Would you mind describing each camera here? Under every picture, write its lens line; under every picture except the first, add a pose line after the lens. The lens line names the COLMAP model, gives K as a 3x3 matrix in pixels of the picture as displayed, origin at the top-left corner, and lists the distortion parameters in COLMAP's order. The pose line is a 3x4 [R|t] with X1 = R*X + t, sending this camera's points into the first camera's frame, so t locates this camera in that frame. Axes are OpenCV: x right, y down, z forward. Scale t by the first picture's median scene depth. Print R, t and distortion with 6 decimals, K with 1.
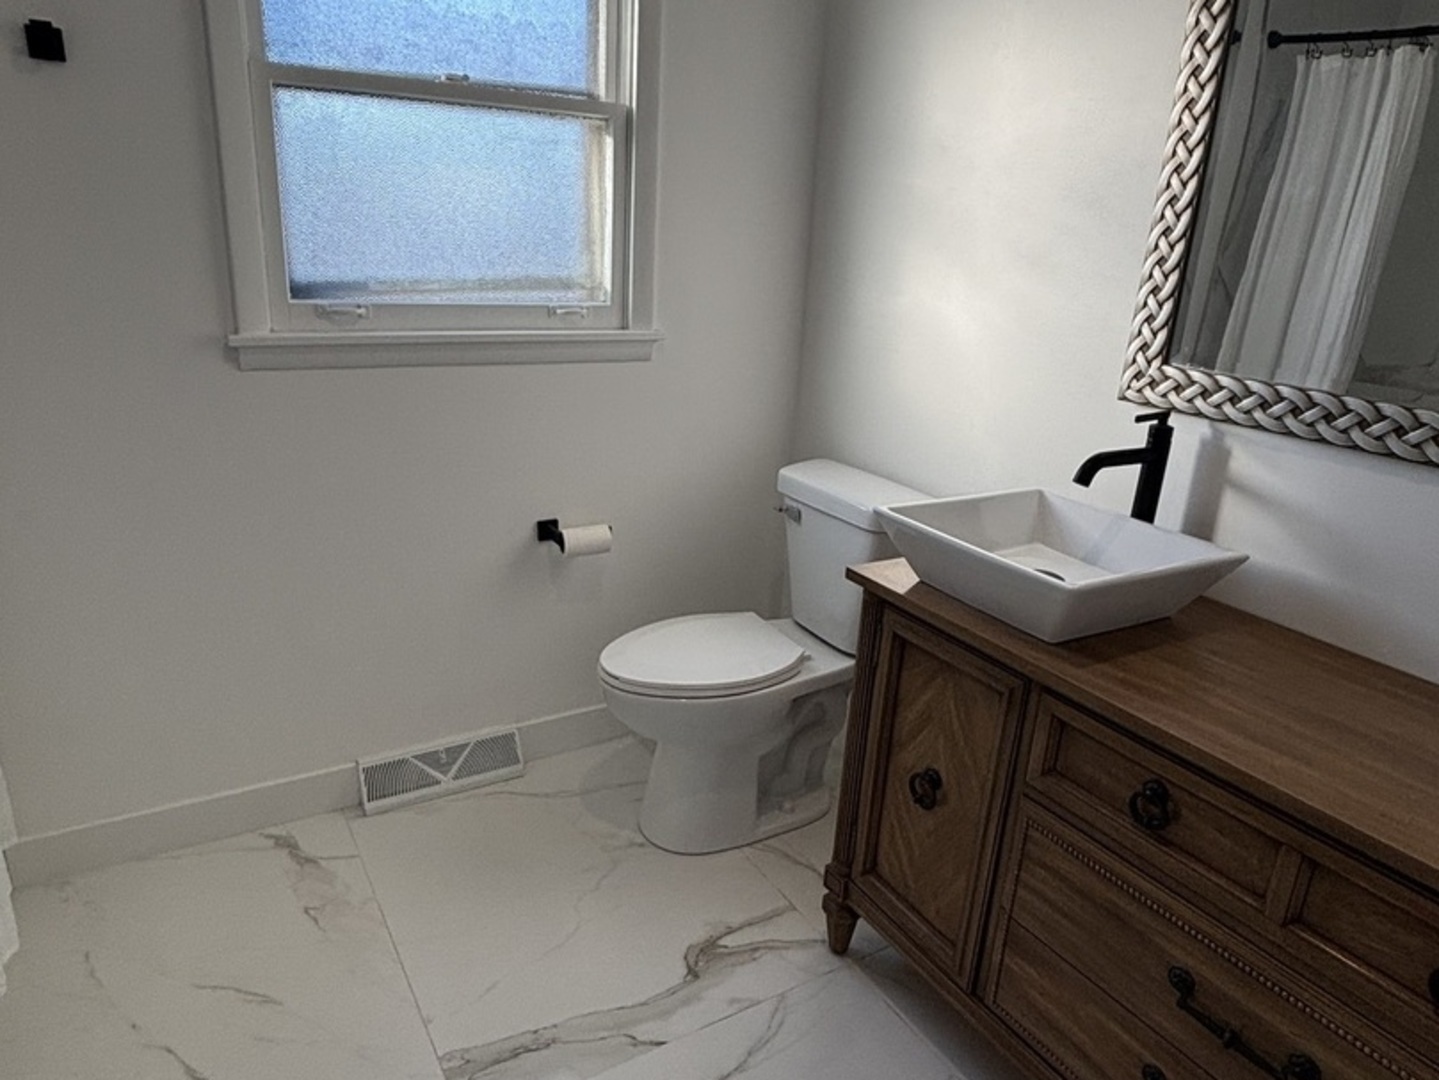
lens RADIAL K [[1002.8, 0, 719.5], [0, 1002.8, 540.0], [0, 0, 1]] dist [0.082313, -0.070266]
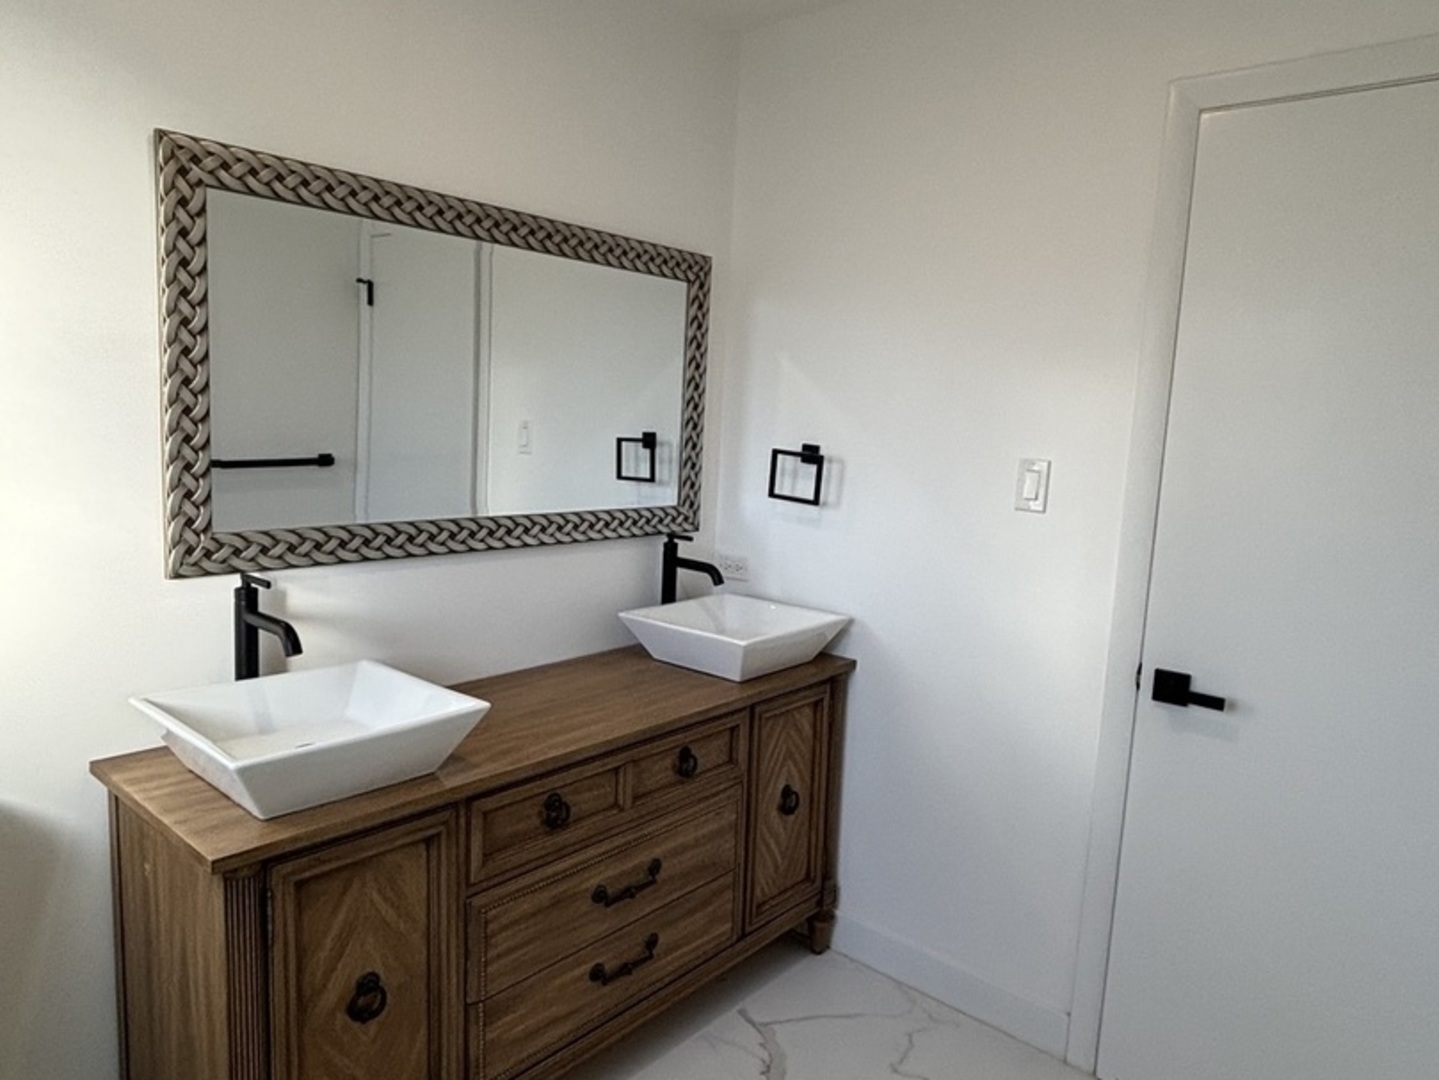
lens RADIAL K [[950.1, 0, 719.5], [0, 950.1, 540.0], [0, 0, 1]] dist [0.039467, -0.065581]
pose [[-0.306661, -0.194504, 0.931733, -0.329542], [0.237642, 0.932251, 0.272828, -0.163019], [-0.921675, 0.305084, -0.239663, 0.400552]]
